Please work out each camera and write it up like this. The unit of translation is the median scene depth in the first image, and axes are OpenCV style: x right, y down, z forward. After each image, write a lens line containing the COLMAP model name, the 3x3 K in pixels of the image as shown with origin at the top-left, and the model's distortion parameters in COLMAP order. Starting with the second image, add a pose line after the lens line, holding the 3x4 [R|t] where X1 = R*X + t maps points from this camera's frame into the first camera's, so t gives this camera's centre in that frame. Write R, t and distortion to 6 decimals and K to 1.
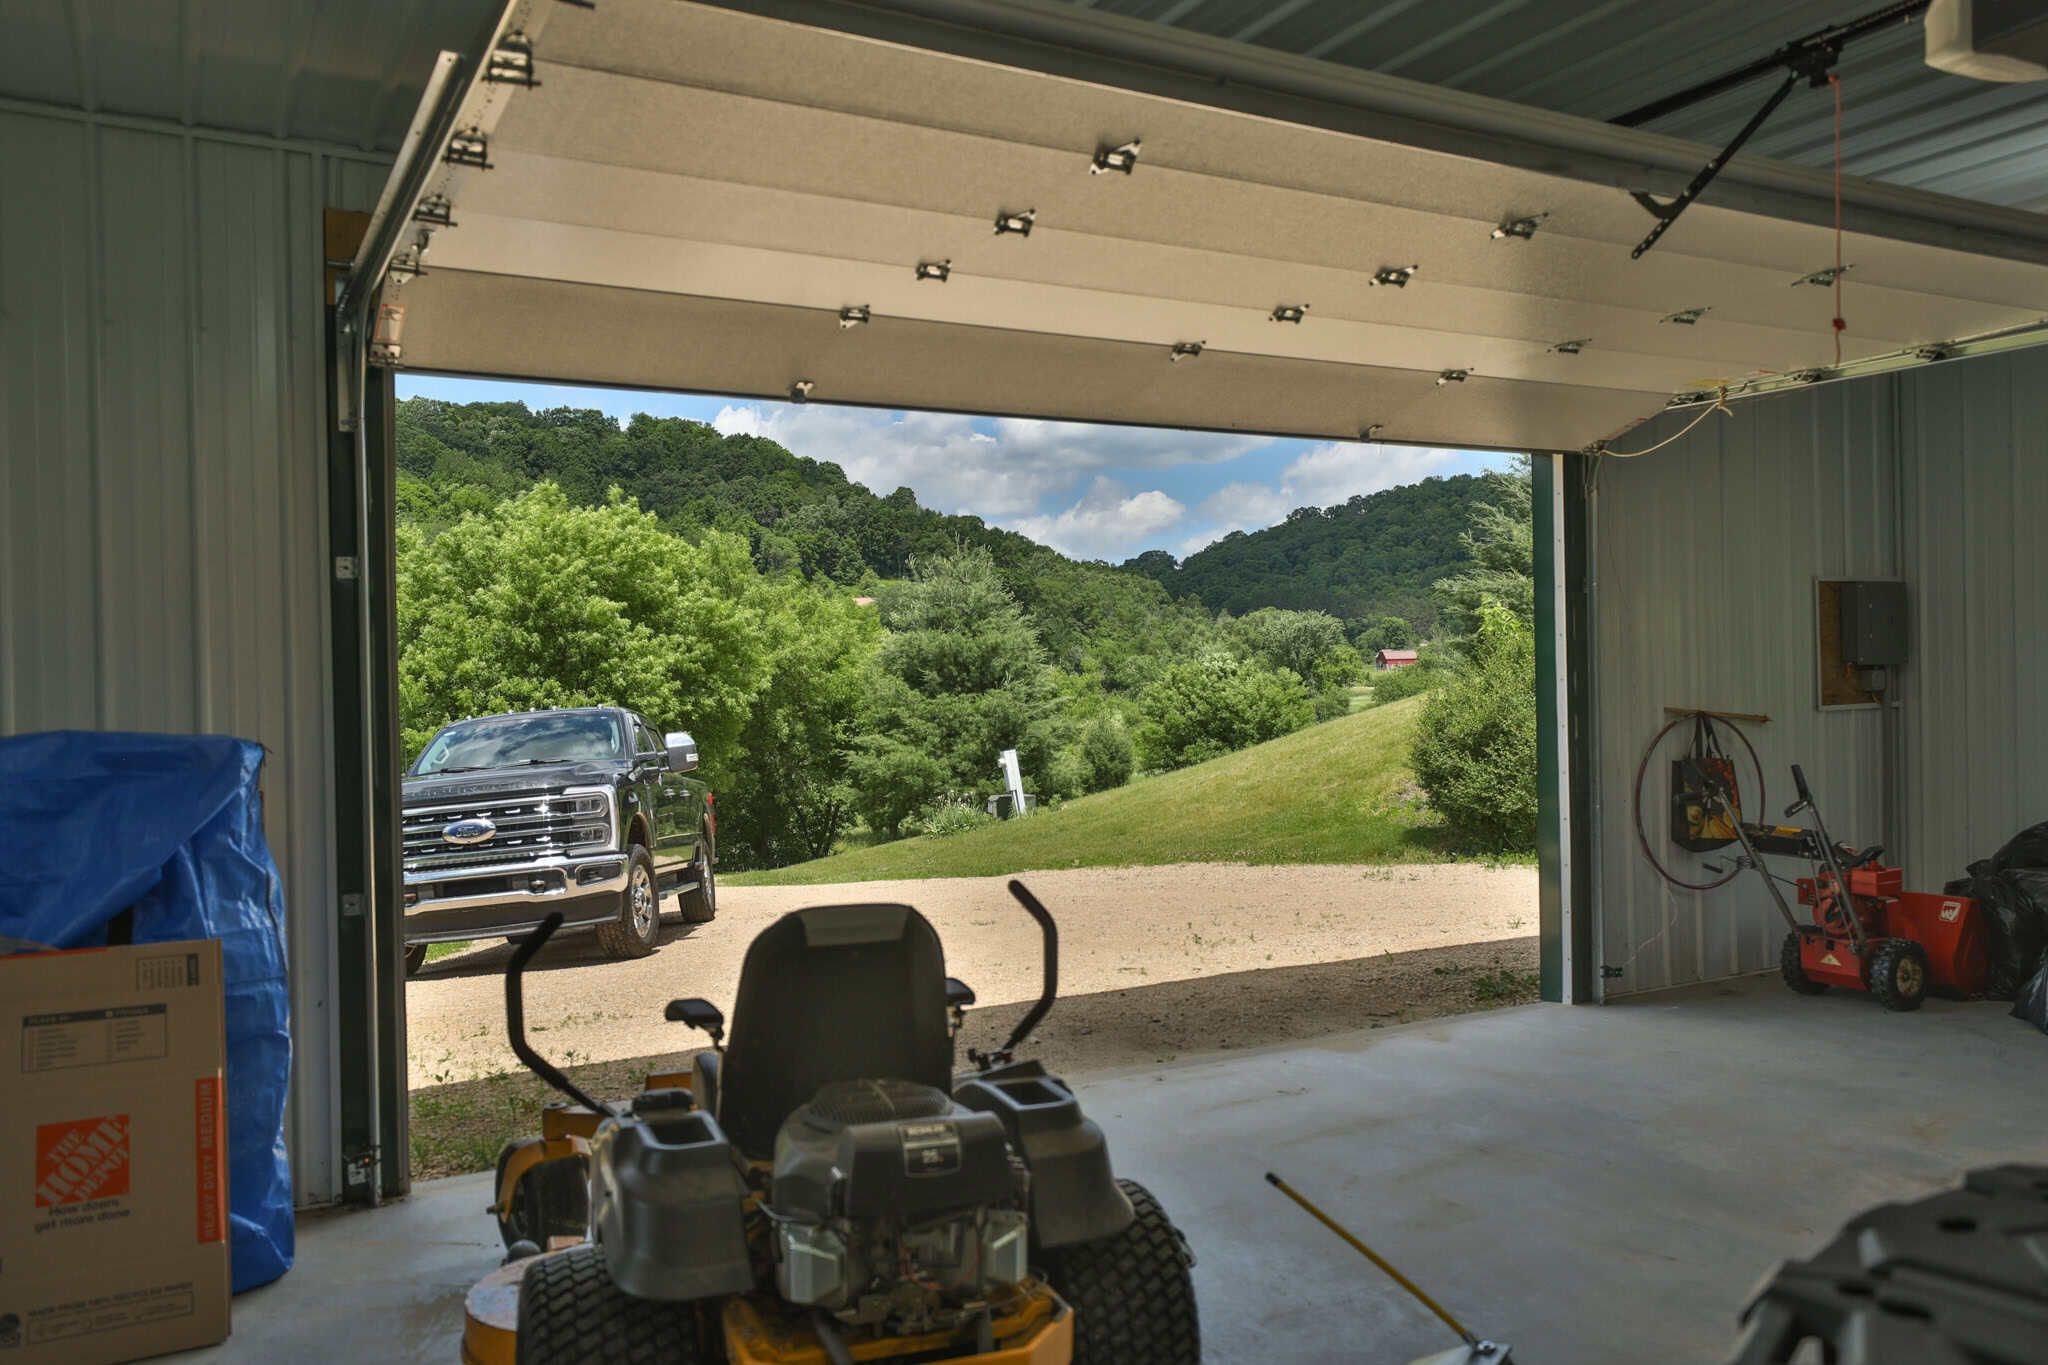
lens RADIAL K [[1600.2, 0, 1023.8], [0, 1600.2, 682.8], [0, 0, 1]] dist [0.009351, 0.002482]
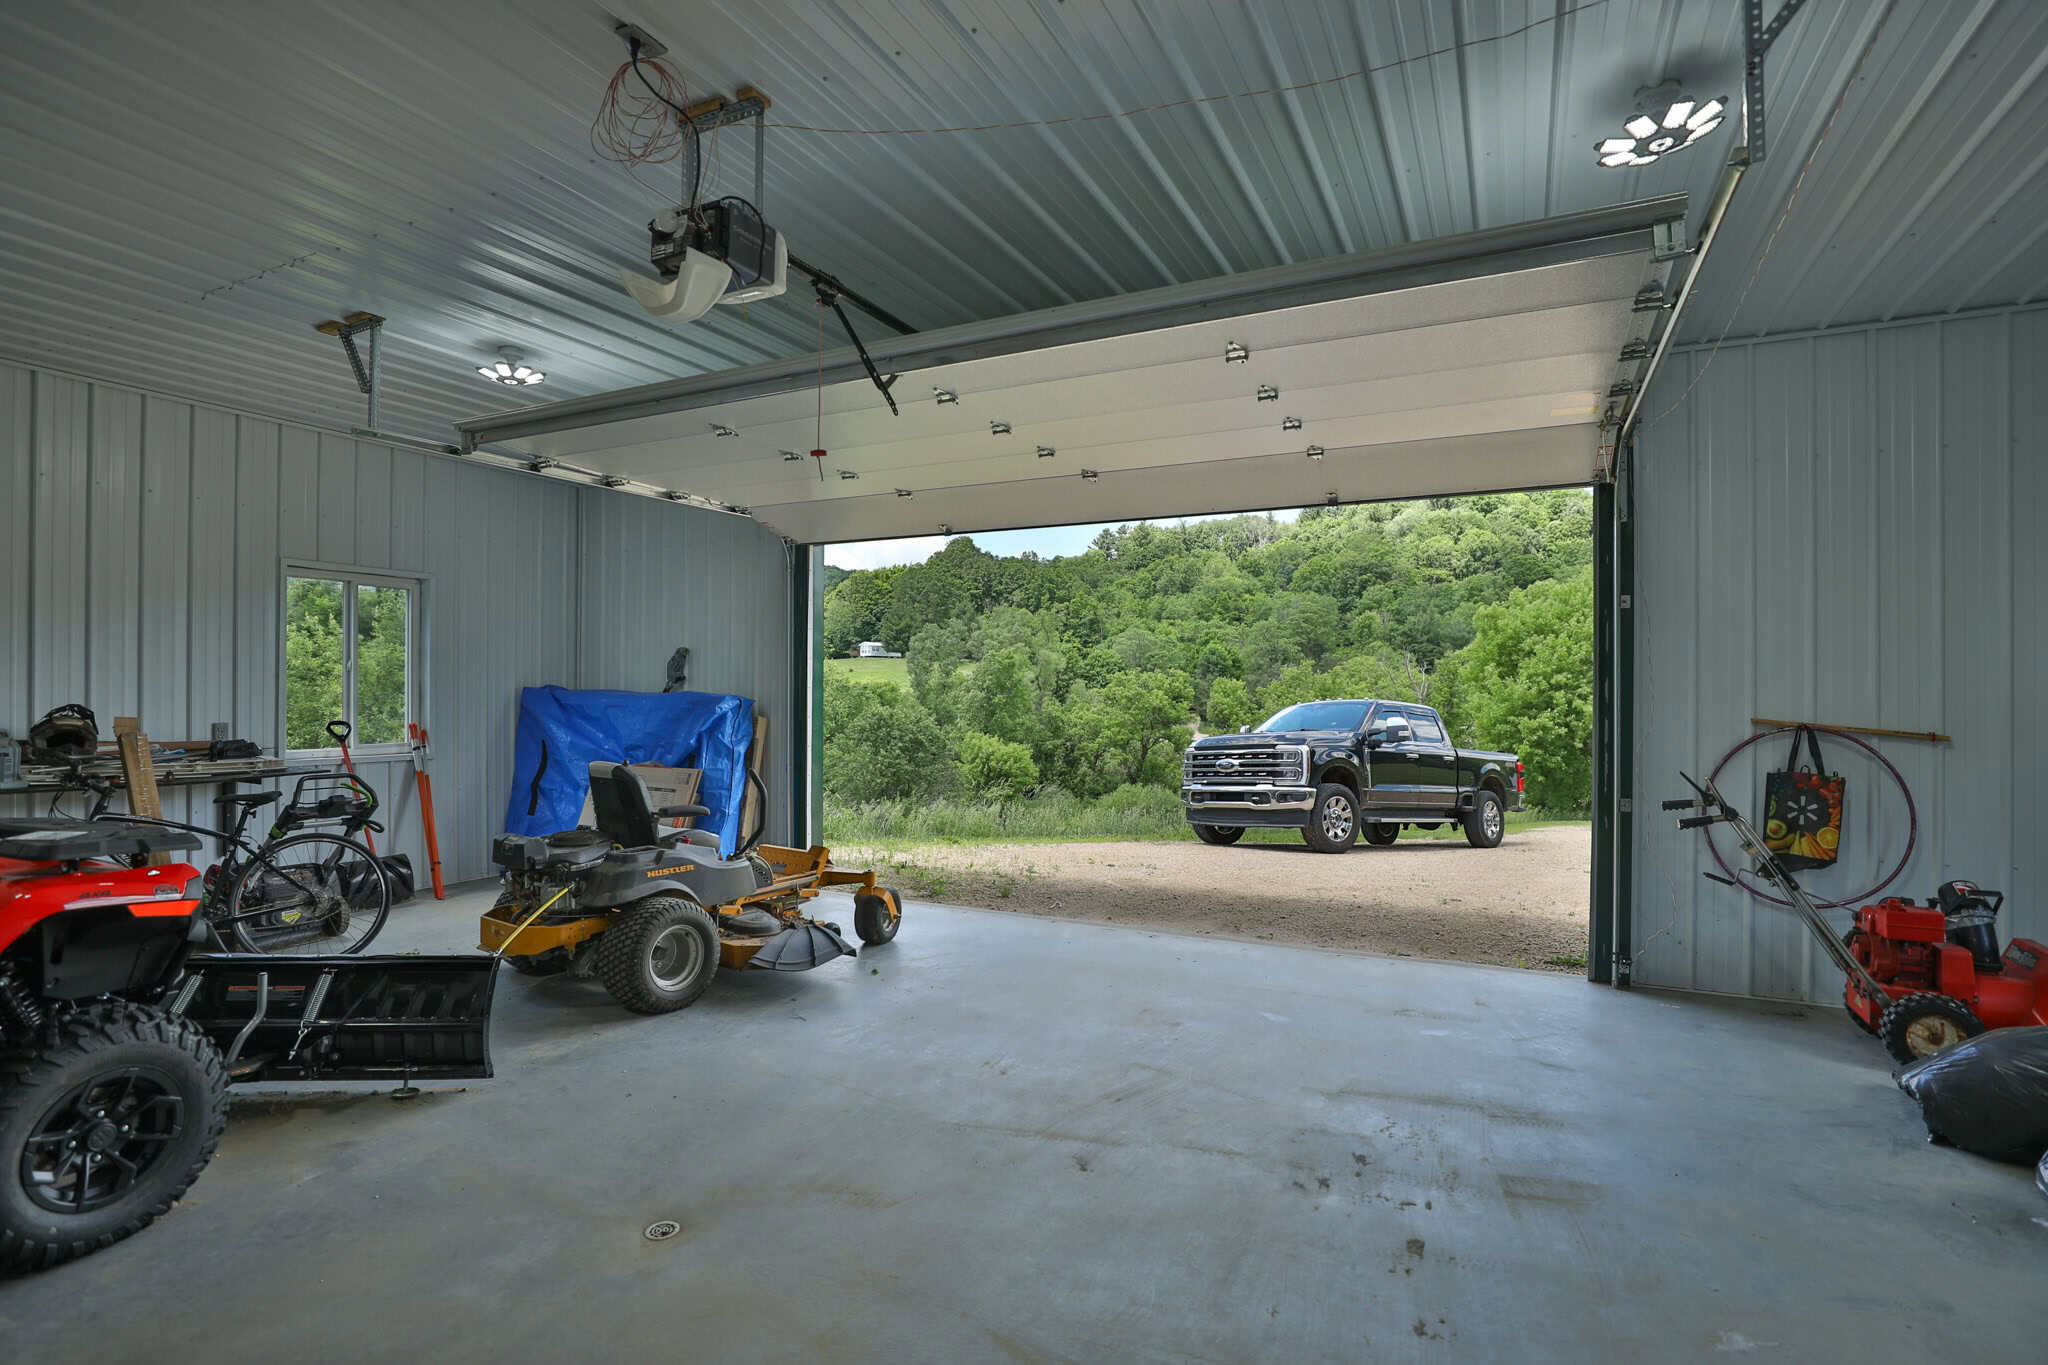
lens RADIAL K [[976.0, 0, 1026.2], [0, 976.0, 679.4], [0, 0, 1]] dist [0.002720, 0.000182]
pose [[0.581164, 0.010188, -0.813723, 0.627244], [-0.016522, 0.999863, 0.000718, -0.001518], [0.813619, 0.013027, 0.581253, 0.271394]]
